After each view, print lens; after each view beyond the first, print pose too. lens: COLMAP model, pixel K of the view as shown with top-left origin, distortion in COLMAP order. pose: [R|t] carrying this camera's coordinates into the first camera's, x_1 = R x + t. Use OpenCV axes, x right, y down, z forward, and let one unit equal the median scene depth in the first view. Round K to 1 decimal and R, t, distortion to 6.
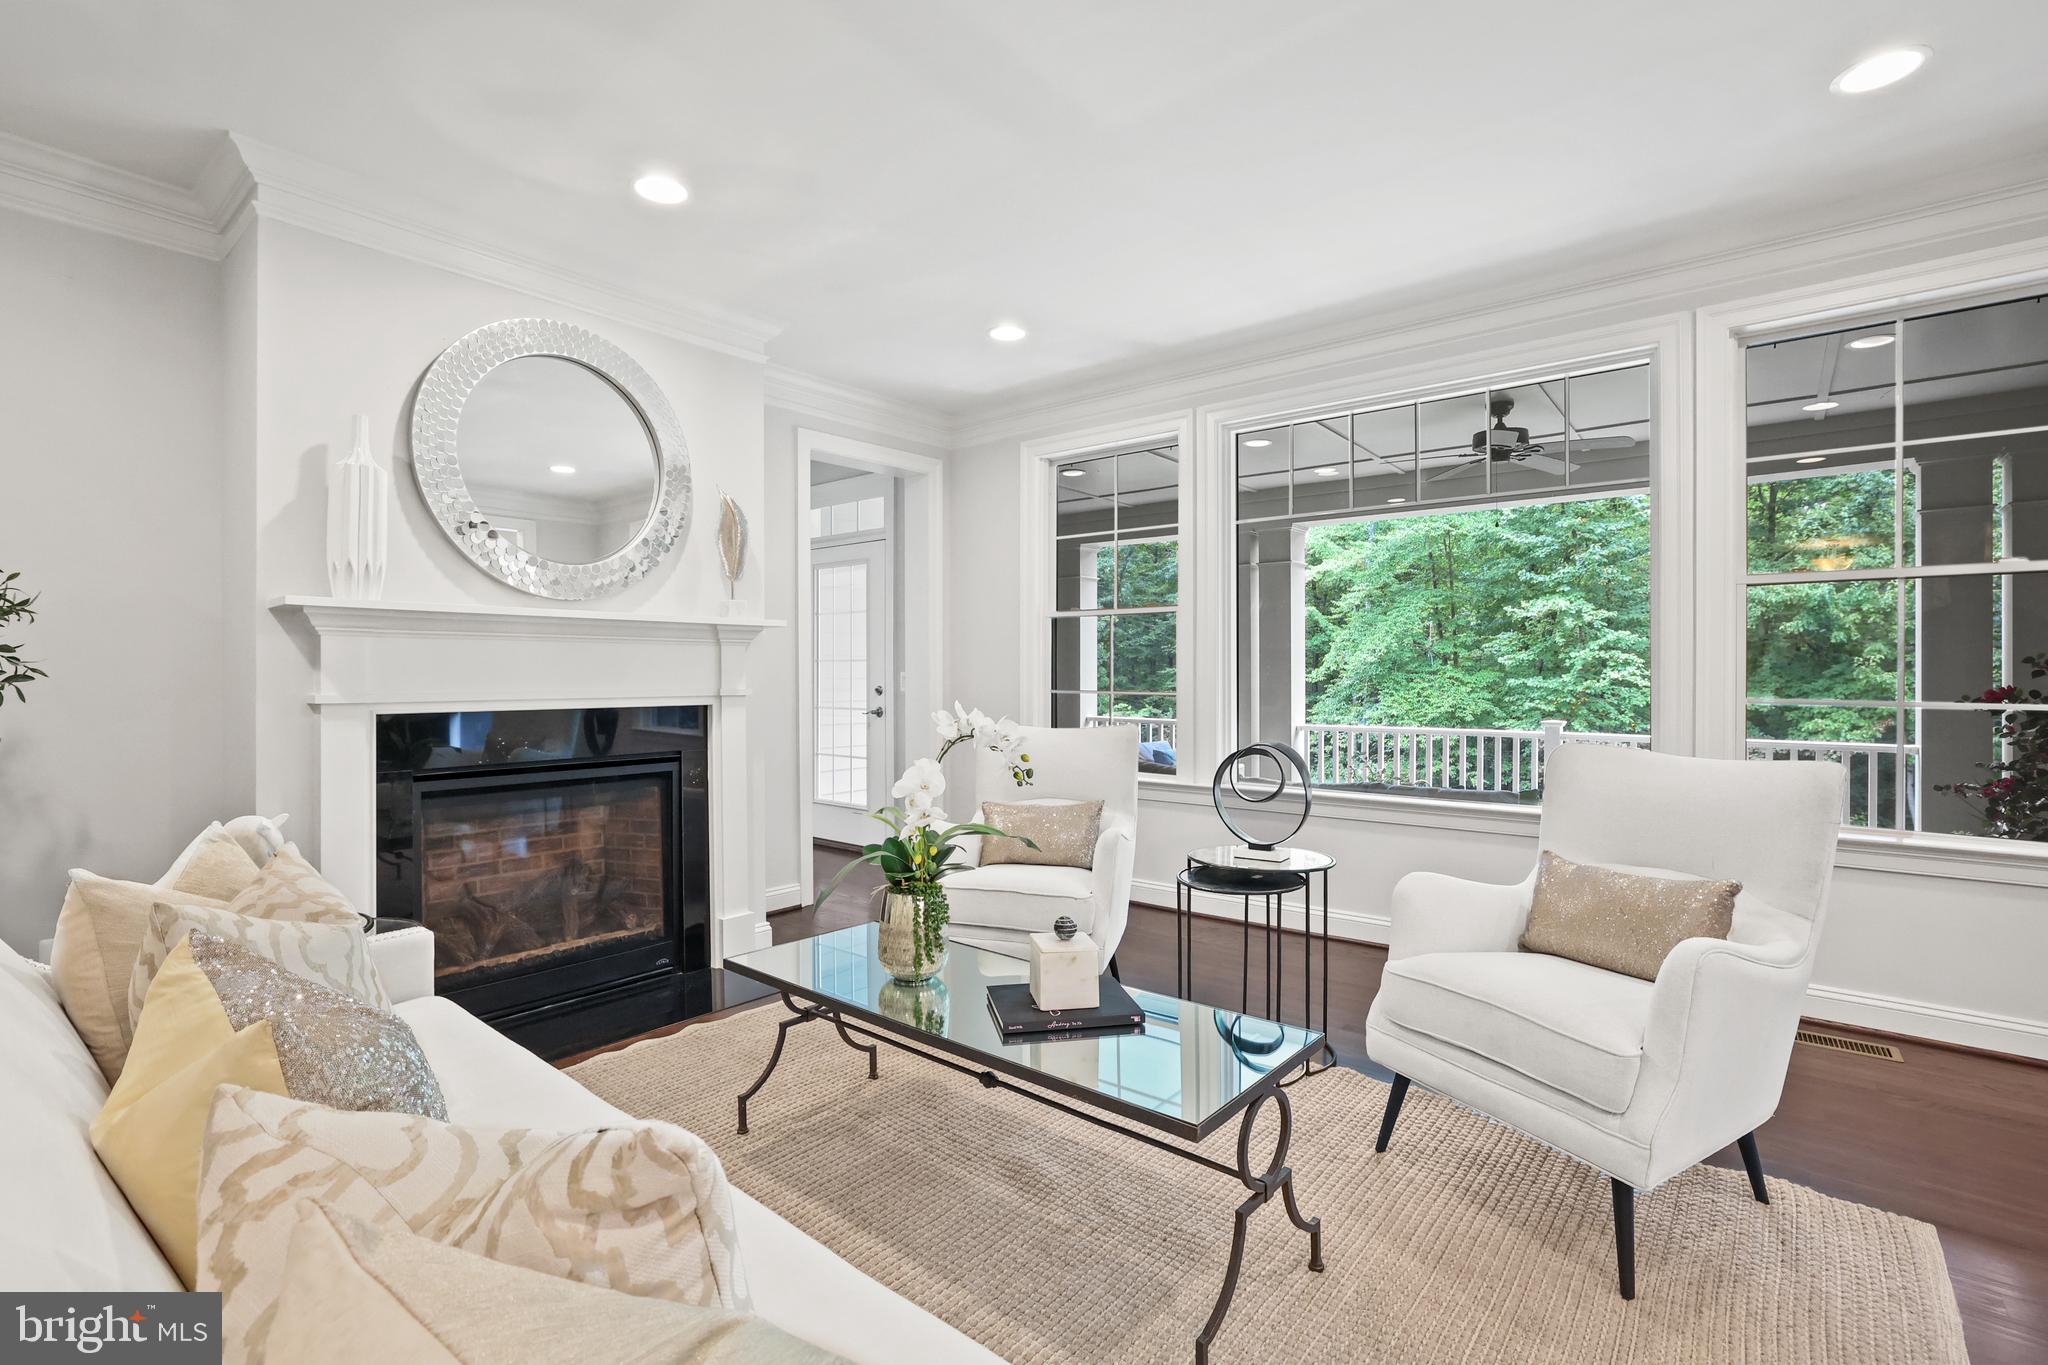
lens RADIAL K [[944.3, 0, 1024.1], [0, 944.3, 678.7], [0, 0, 1]] dist [-0.016374, 0.001633]
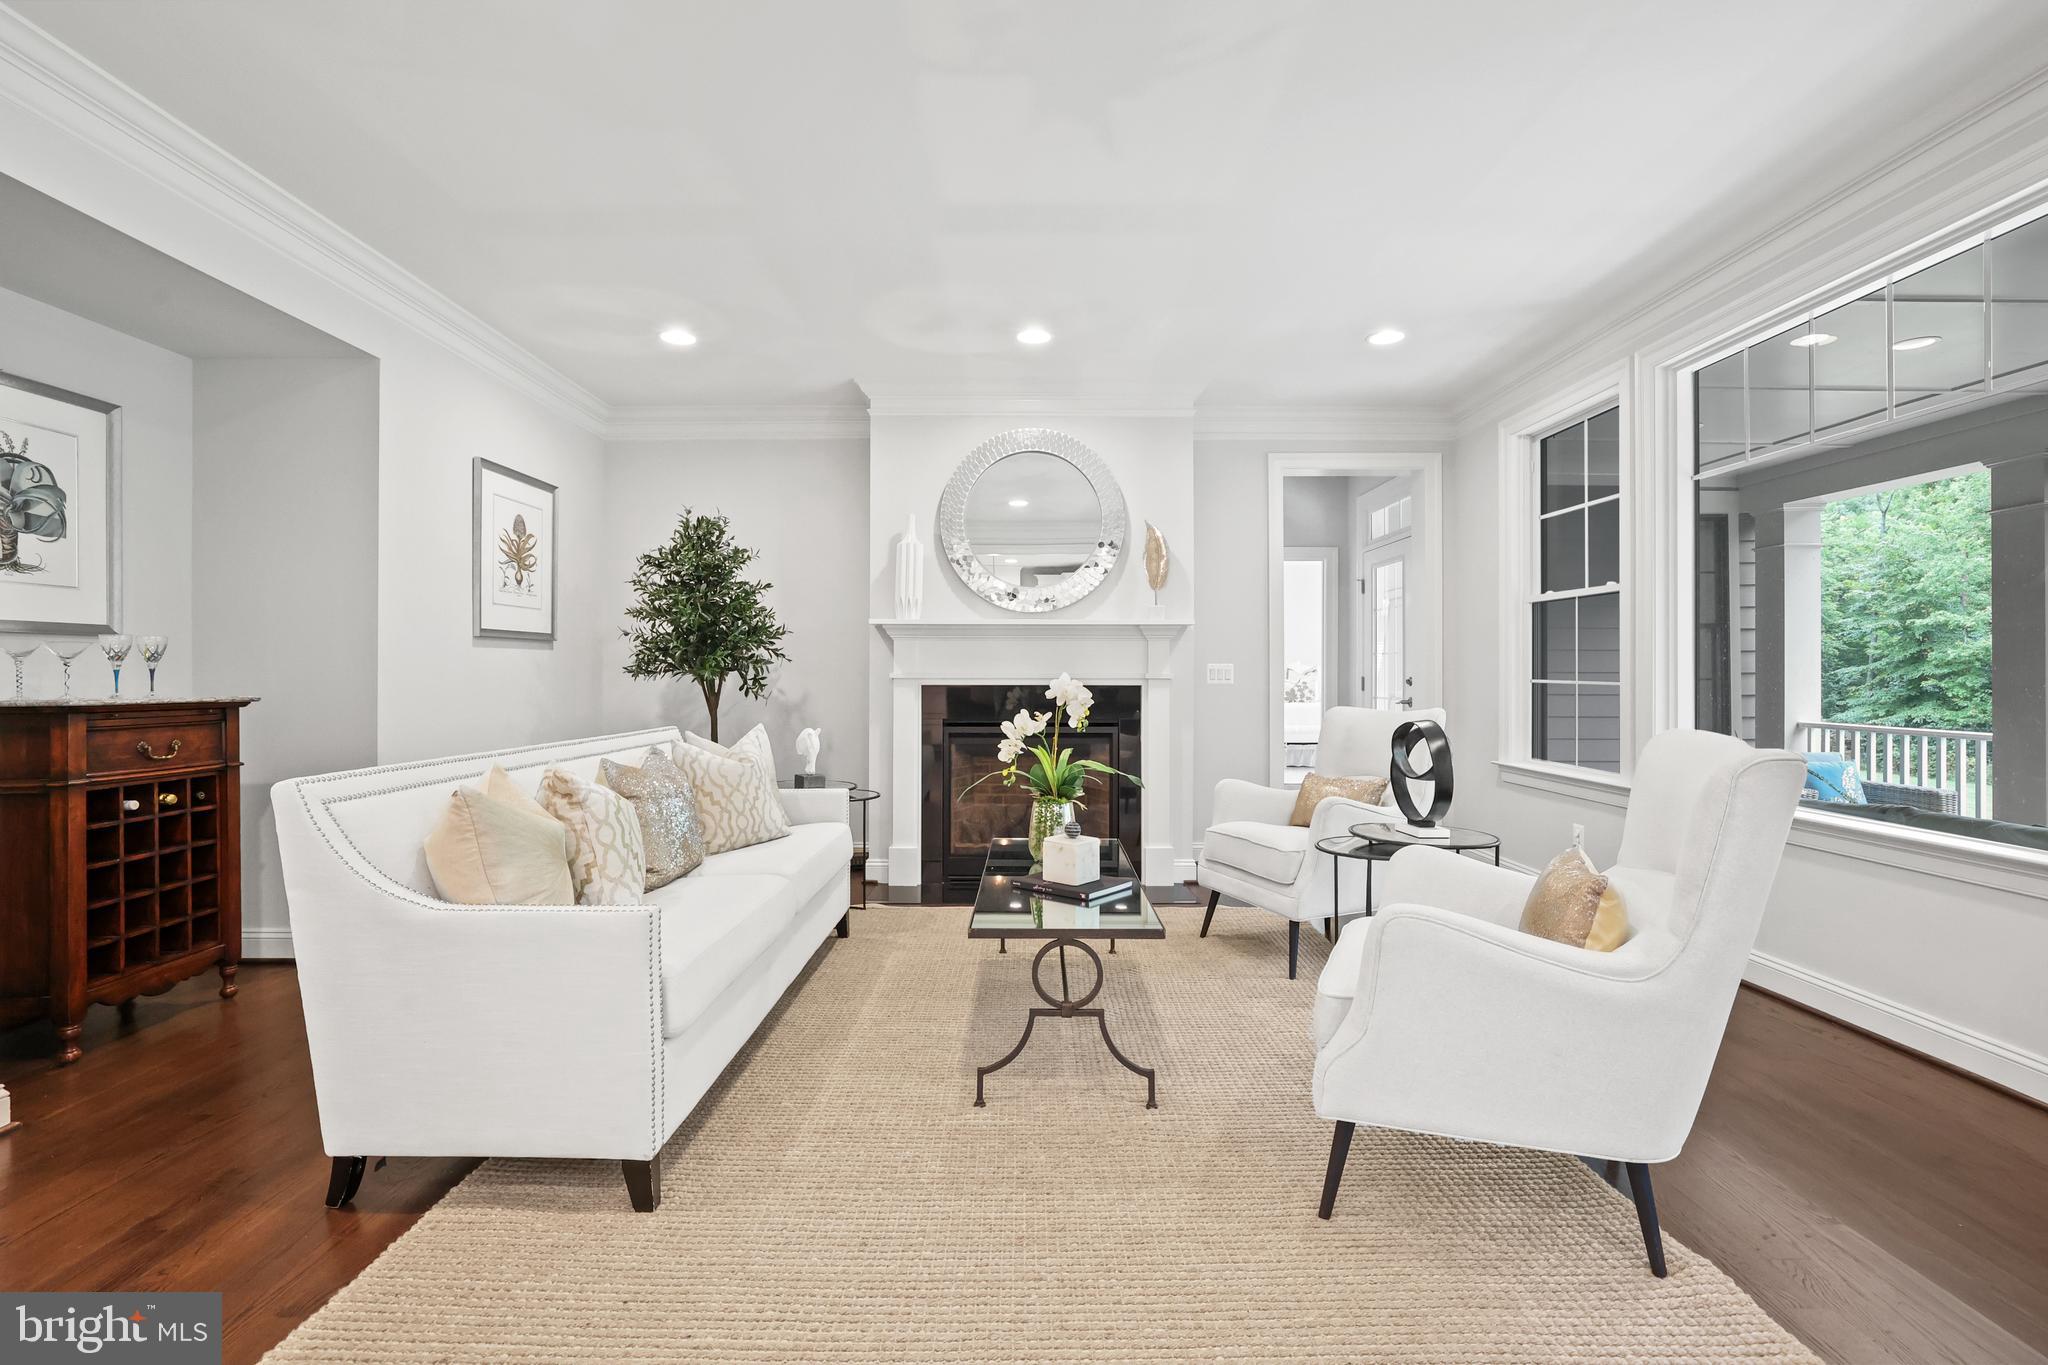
lens RADIAL K [[944.3, 0, 1019.5], [0, 944.3, 677.2], [0, 0, 1]] dist [-0.016374, 0.001633]
pose [[0.650062, 0.001578, -0.759879, 0.585028], [-0.005385, 0.999982, -0.002531, 0.021306], [0.759862, 0.005738, 0.650059, 0.003906]]
